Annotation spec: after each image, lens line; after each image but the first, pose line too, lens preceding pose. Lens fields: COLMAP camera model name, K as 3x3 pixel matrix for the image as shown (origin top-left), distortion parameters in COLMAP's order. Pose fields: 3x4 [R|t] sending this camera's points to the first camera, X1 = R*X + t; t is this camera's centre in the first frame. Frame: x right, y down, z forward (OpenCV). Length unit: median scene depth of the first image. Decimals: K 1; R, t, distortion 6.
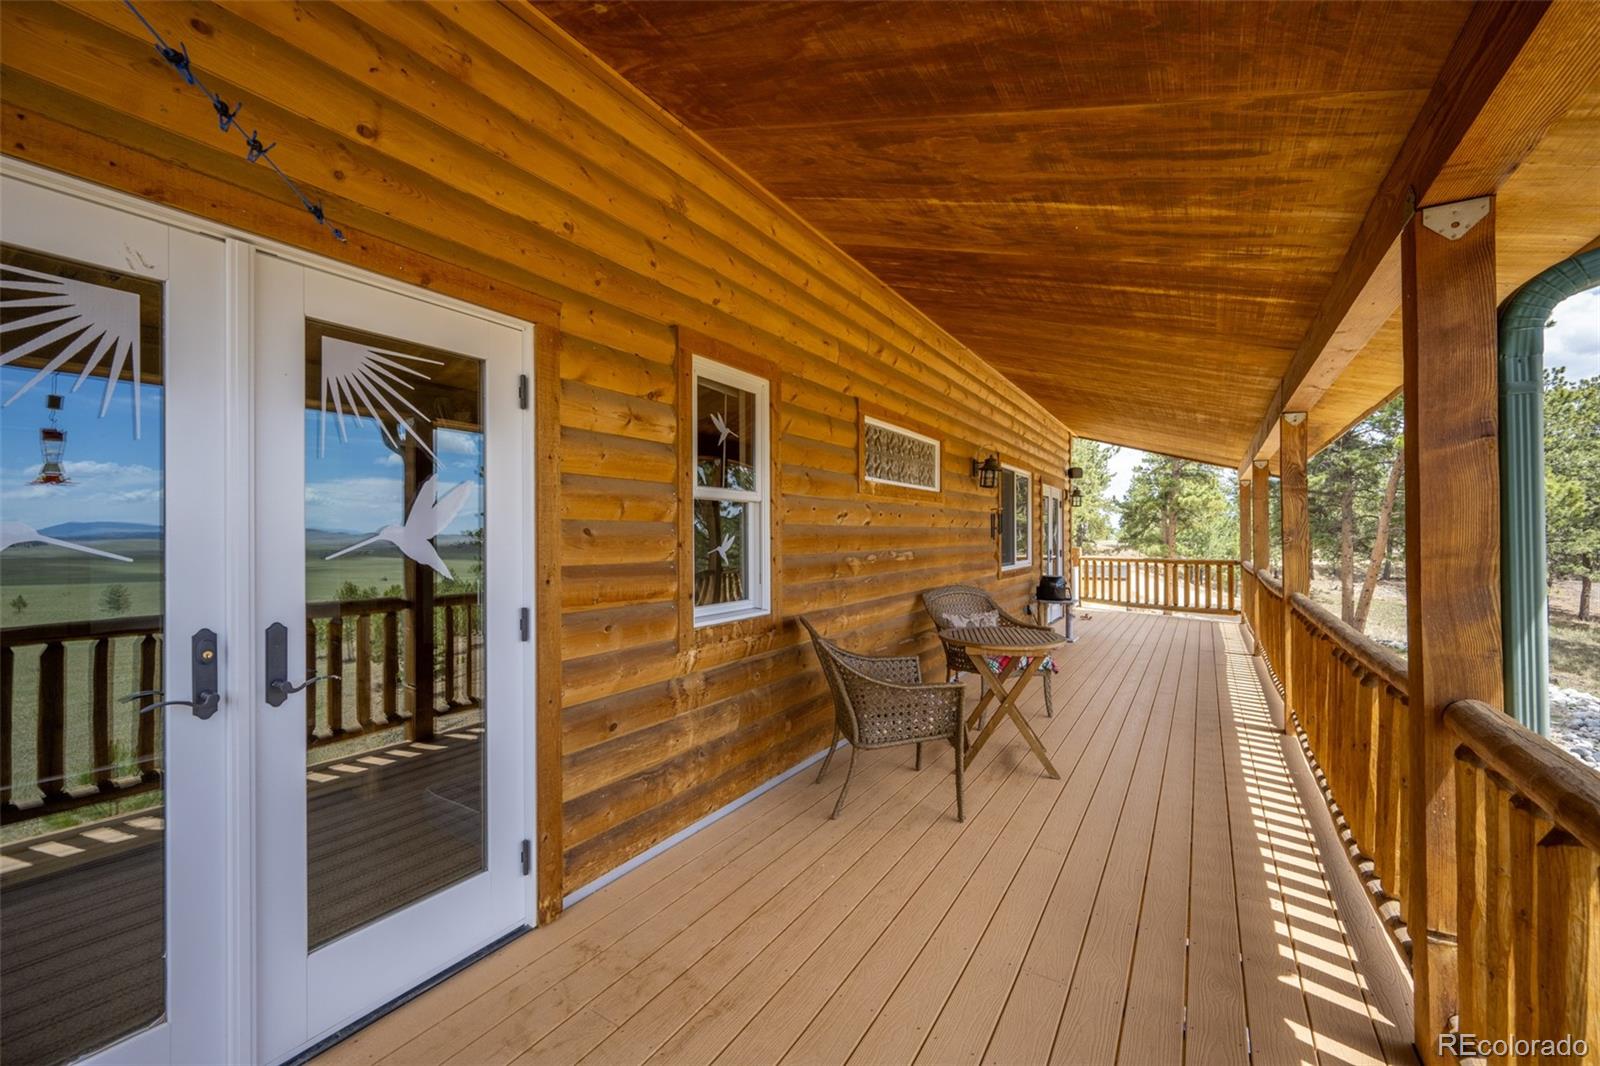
lens RADIAL K [[632.4, 0, 806.7], [0, 632.4, 534.3], [0, 0, 1]] dist [-0.001284, 0.000296]
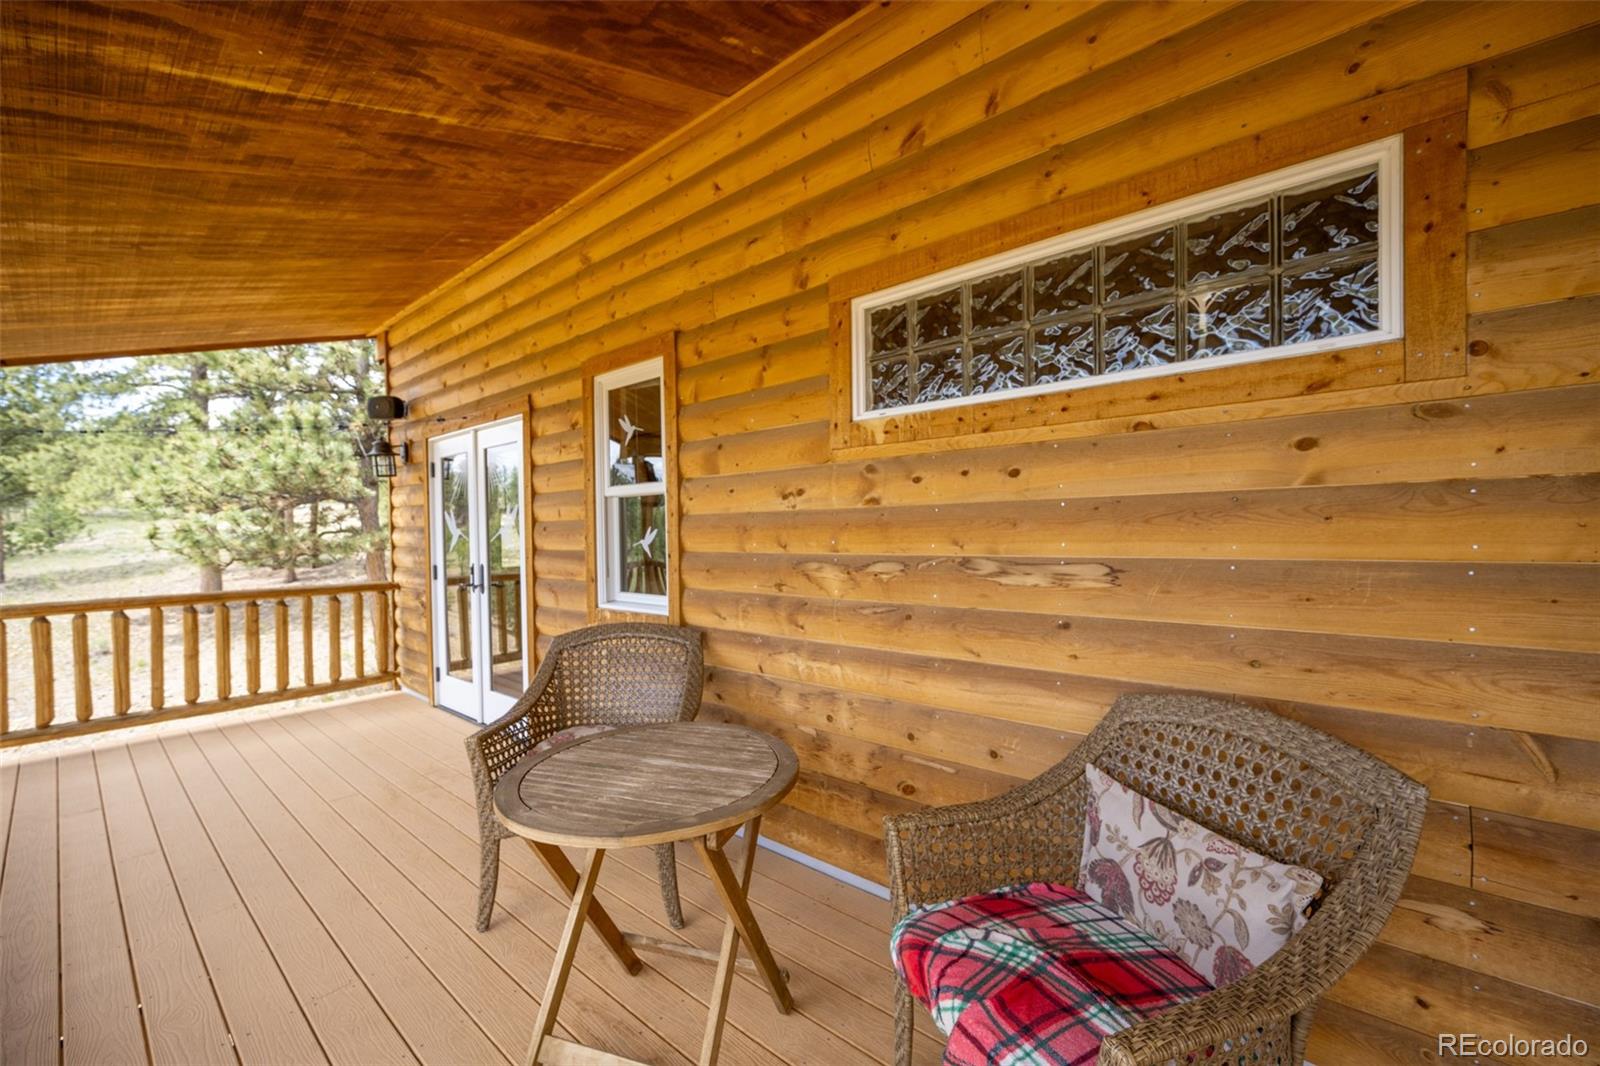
lens RADIAL K [[632.4, 0, 807.5], [0, 632.4, 534.1], [0, 0, 1]] dist [-0.001284, 0.000296]
pose [[-0.135546, 0.016497, -0.990634, 0.867541], [0.022395, 0.999657, 0.013583, 0.002626], [0.990518, -0.020344, -0.135869, 1.420564]]
